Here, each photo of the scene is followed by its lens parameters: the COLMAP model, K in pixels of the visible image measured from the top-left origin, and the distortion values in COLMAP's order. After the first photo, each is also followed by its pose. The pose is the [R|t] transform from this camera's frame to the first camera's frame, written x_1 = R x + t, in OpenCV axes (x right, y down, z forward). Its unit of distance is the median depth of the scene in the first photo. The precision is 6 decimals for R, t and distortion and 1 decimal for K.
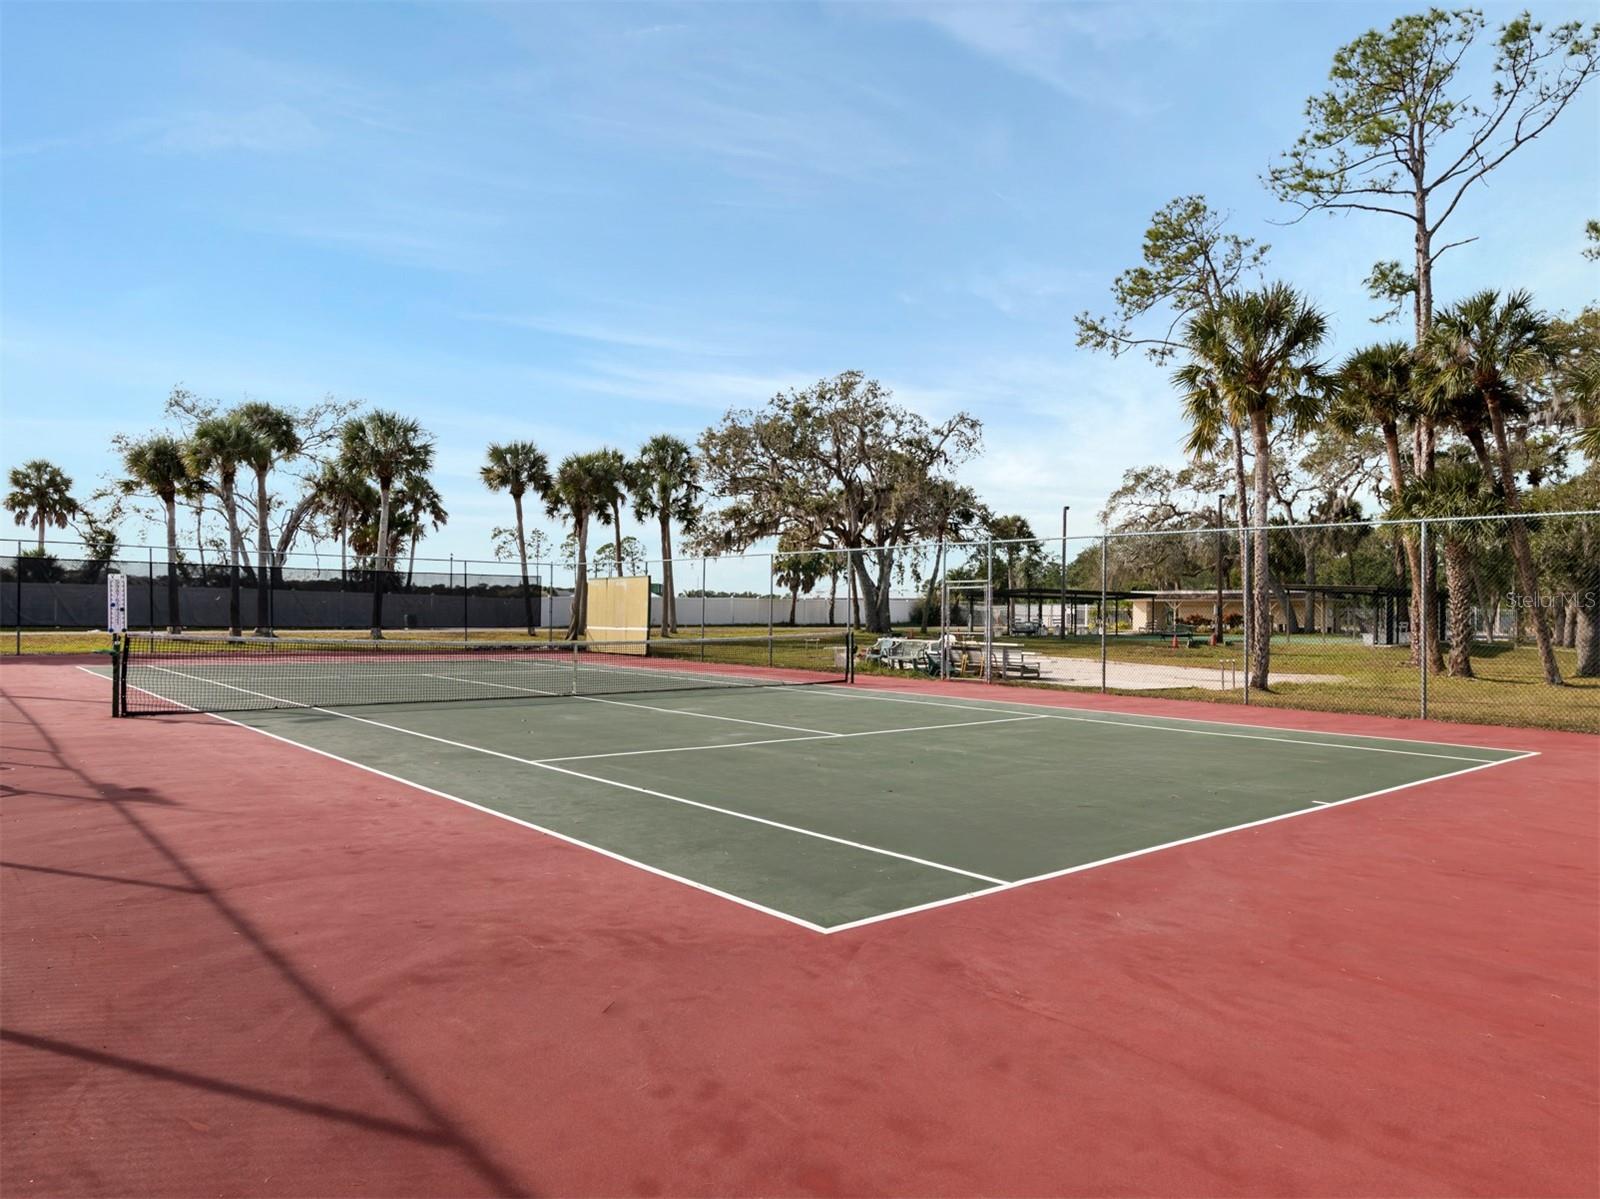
lens RADIAL K [[871.9, 0, 795.7], [0, 871.9, 564.7], [0, 0, 1]] dist [0.000369, -0.000041]
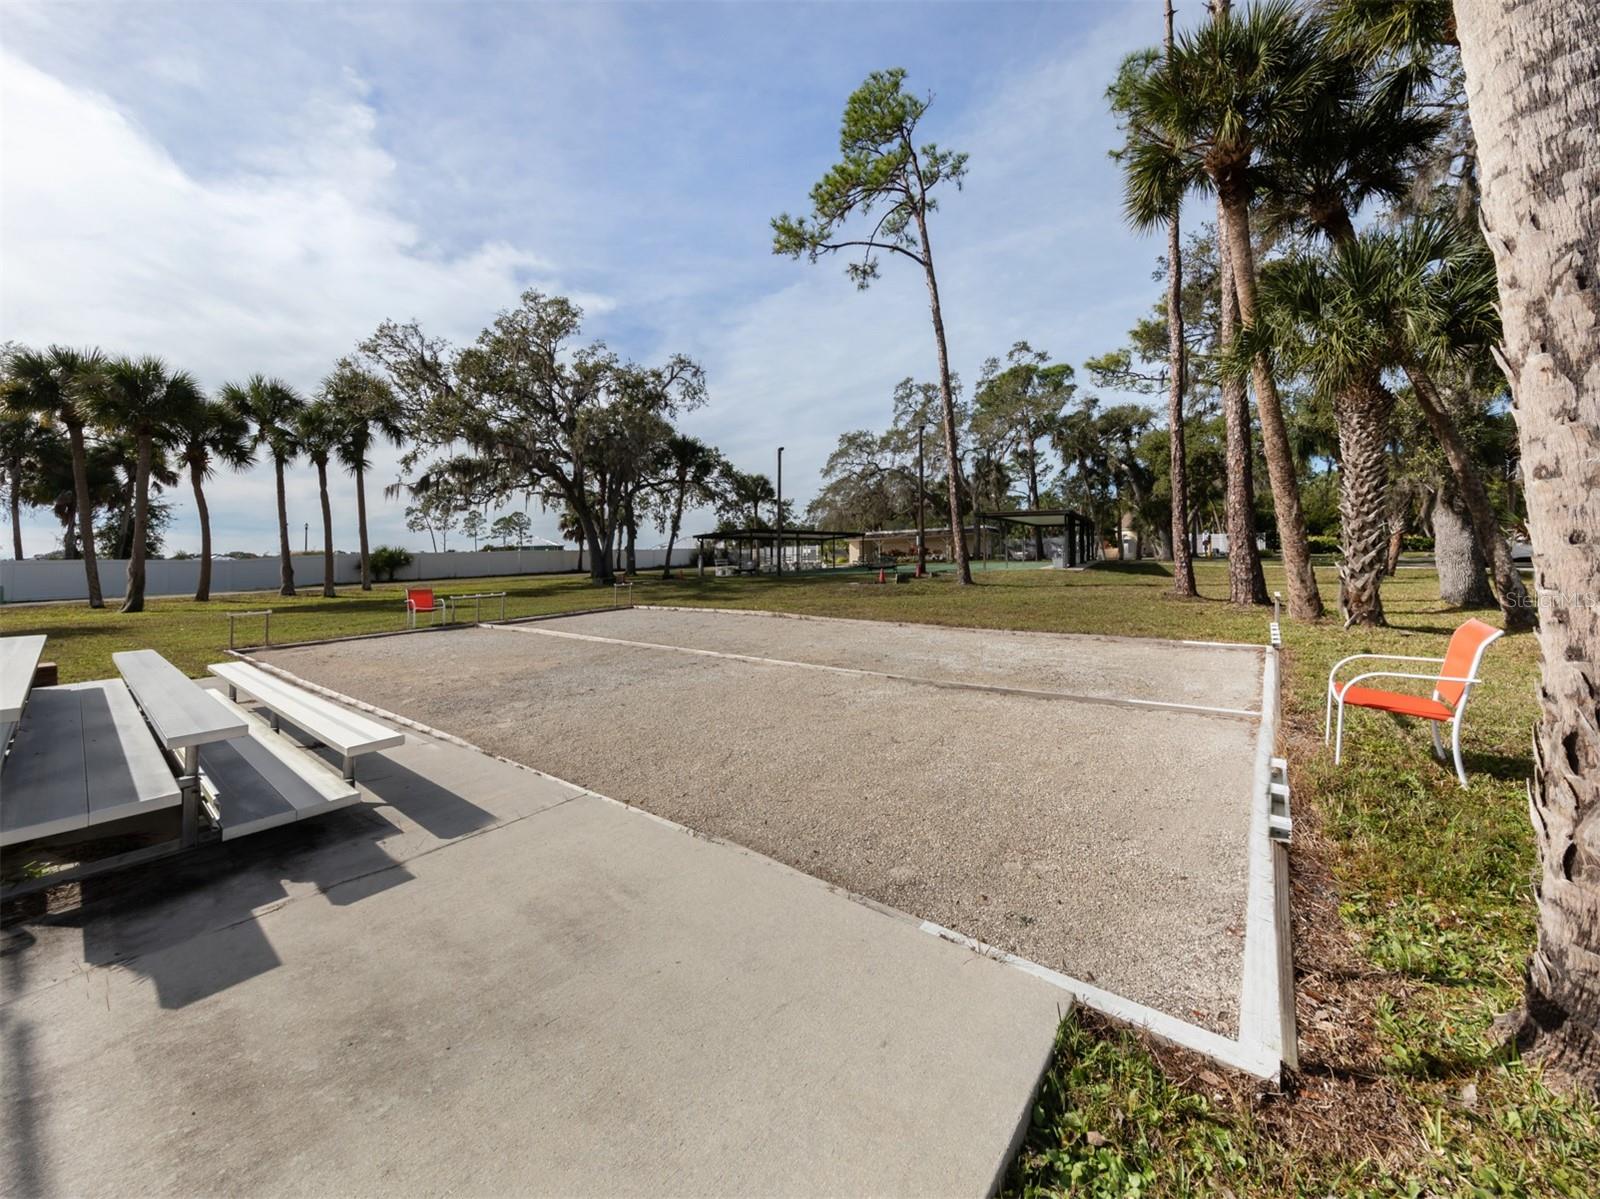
lens RADIAL K [[539.7, 0, 802.1], [0, 539.7, 571.8], [0, 0, 1]] dist [0.001075, 0.000065]
pose [[0.963204, -0.050530, 0.263980, 0.122312], [0.028903, 0.995946, 0.085181, 0.020046], [-0.267214, -0.074417, 0.960759, 0.285226]]
